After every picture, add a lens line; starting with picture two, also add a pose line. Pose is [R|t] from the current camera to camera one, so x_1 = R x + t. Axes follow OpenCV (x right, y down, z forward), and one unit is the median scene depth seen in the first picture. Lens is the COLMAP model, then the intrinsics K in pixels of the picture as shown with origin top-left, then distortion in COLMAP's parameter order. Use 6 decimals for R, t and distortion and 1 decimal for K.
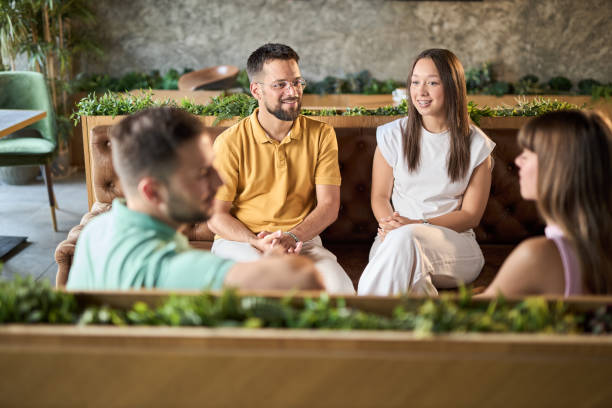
lens RADIAL K [[866.8, 0, 306.0], [0, 866.8, 204.0], [0, 0, 1]] dist [0.010302, 0.029451]
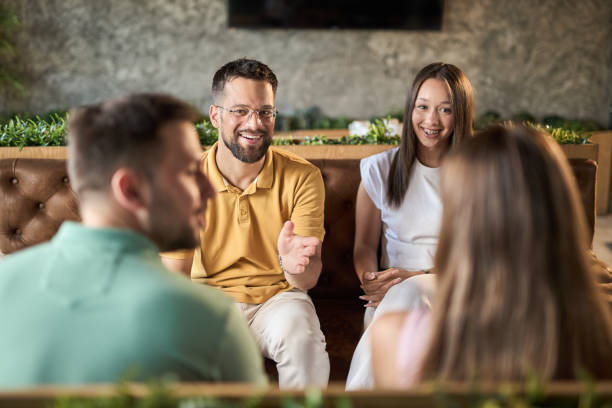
lens RADIAL K [[866.8, 0, 306.0], [0, 866.8, 204.0], [0, 0, 1]] dist [0.010302, 0.029451]
pose [[0.997508, -0.011288, 0.069638, -0.006444], [0.015279, 0.998254, -0.057052, 0.001414], [-0.068872, 0.057974, 0.995940, 0.094276]]
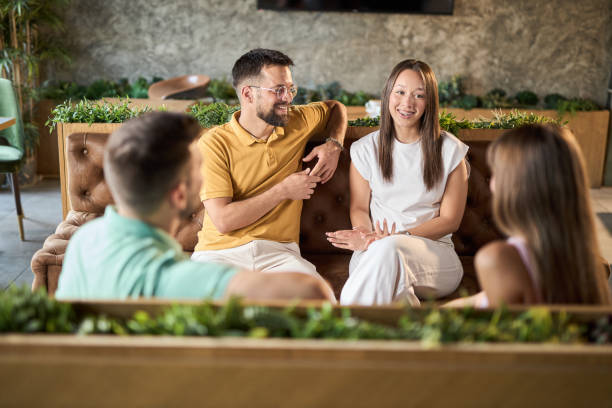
lens RADIAL K [[866.8, 0, 306.0], [0, 866.8, 204.0], [0, 0, 1]] dist [0.010302, 0.029451]
pose [[0.998799, 0.008229, 0.048310, -0.013061], [-0.007576, 0.999878, -0.013683, 0.000940], [-0.048416, 0.013301, 0.998739, 0.002722]]
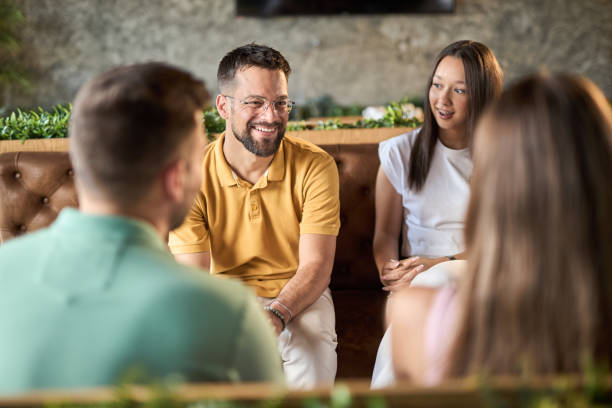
lens RADIAL K [[866.8, 0, 306.0], [0, 866.8, 204.0], [0, 0, 1]] dist [0.010302, 0.029451]
pose [[0.997821, -0.037679, 0.054162, -0.006382], [0.040453, 0.997875, -0.051081, 0.003597], [-0.052123, 0.053161, 0.997225, 0.114518]]
